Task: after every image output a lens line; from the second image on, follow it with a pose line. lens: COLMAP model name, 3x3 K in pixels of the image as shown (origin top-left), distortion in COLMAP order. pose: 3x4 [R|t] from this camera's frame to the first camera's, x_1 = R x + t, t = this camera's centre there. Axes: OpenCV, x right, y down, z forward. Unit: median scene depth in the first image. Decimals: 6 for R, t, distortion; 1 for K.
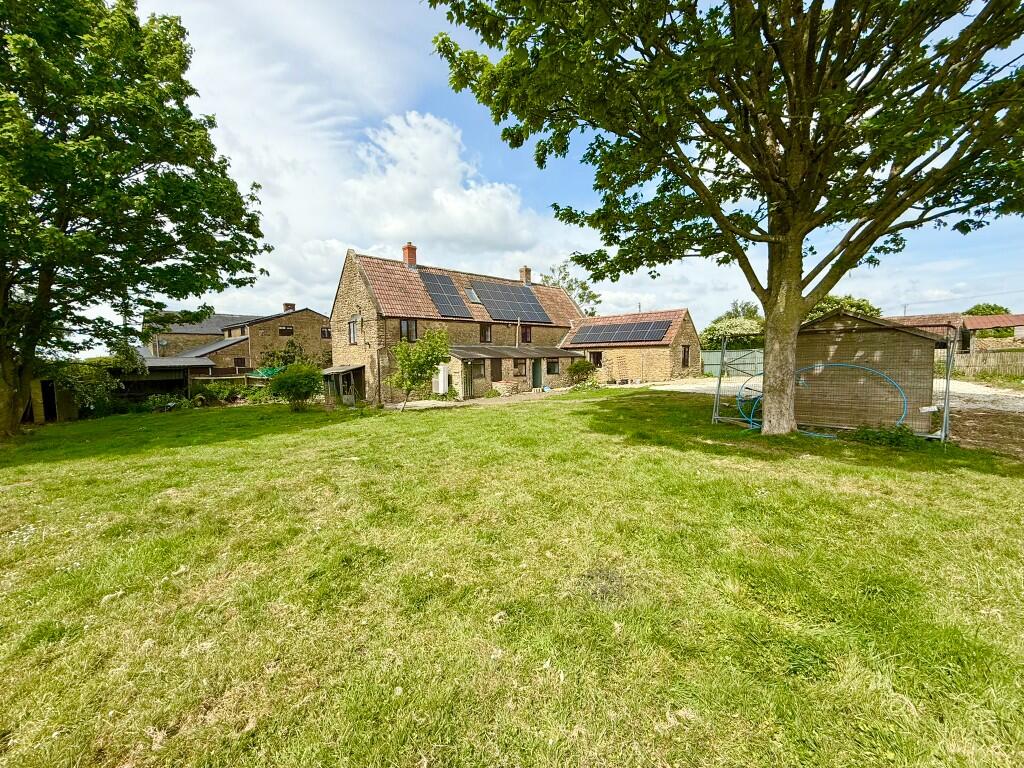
lens RADIAL K [[406.5, 0, 512.0], [0, 406.5, 382.6], [0, 0, 1]] dist [-0.000390, 0.000004]
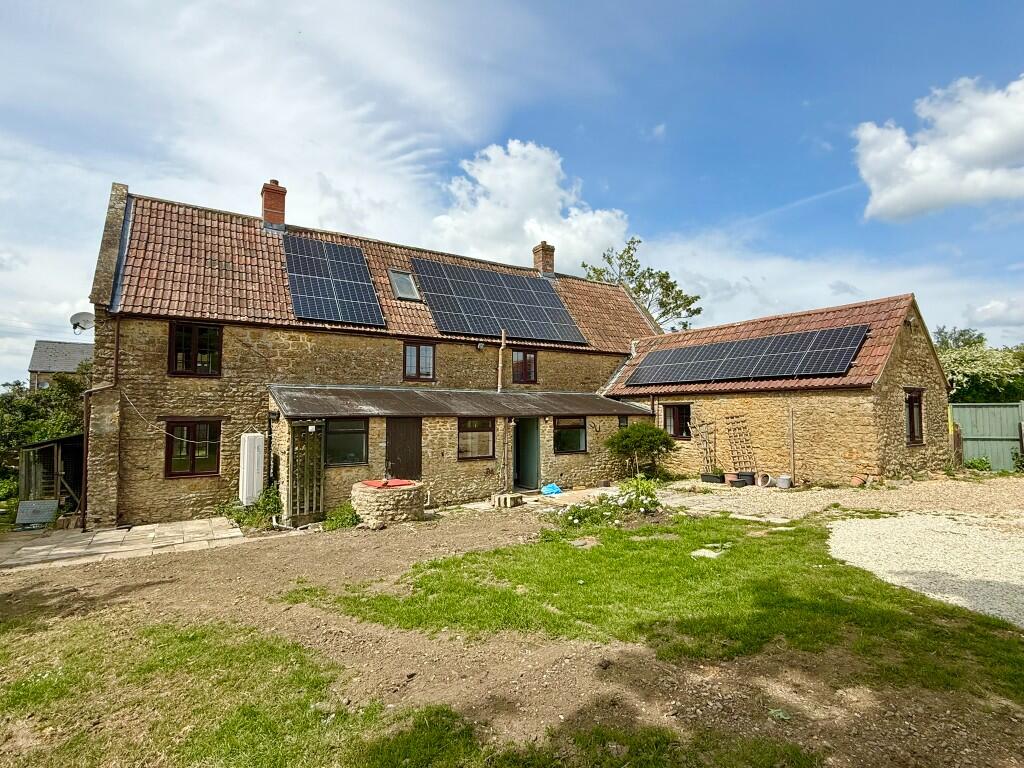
lens RADIAL K [[500.0, 0, 510.9], [0, 500.0, 383.8], [0, 0, 1]] dist [-0.003654, -0.000049]
pose [[0.981765, 0.001792, -0.190090, 0.135696], [-0.023967, 0.993143, -0.114419, -0.031765], [0.188582, 0.116888, 0.975076, 0.442469]]
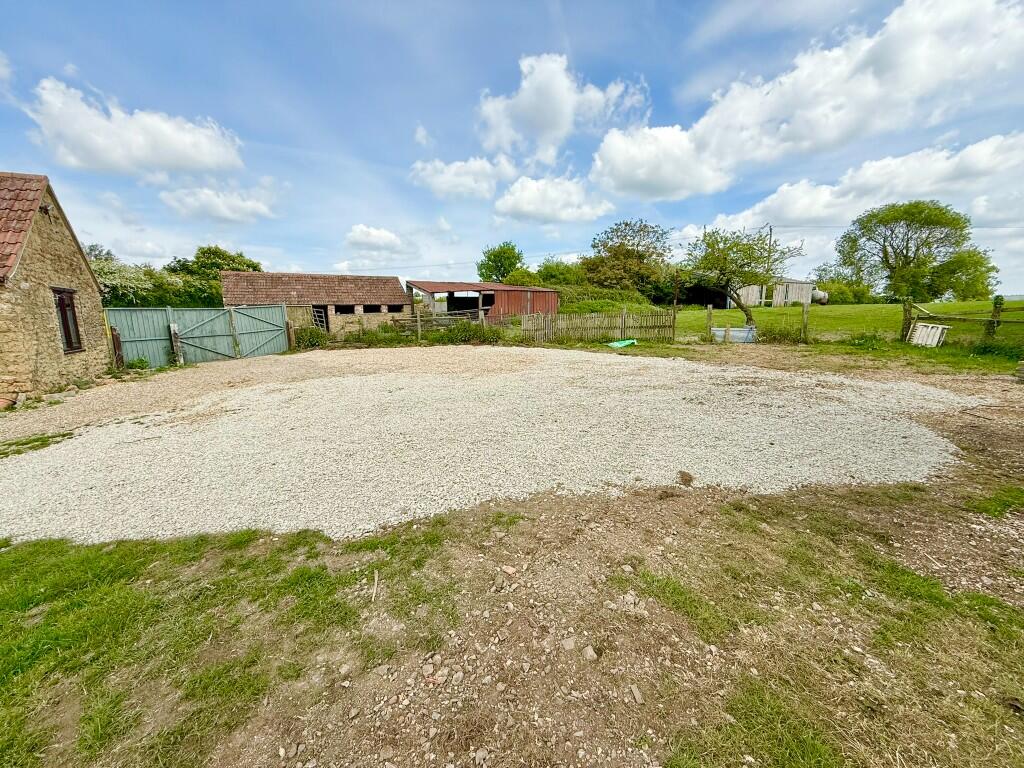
lens RADIAL K [[406.5, 0, 506.8], [0, 406.5, 383.0], [0, 0, 1]] dist [-0.000390, 0.000004]
pose [[0.245251, -0.151560, 0.957539, 0.167144], [0.072677, 0.987799, 0.137736, -0.031539], [-0.966732, 0.035811, 0.253274, 0.520710]]
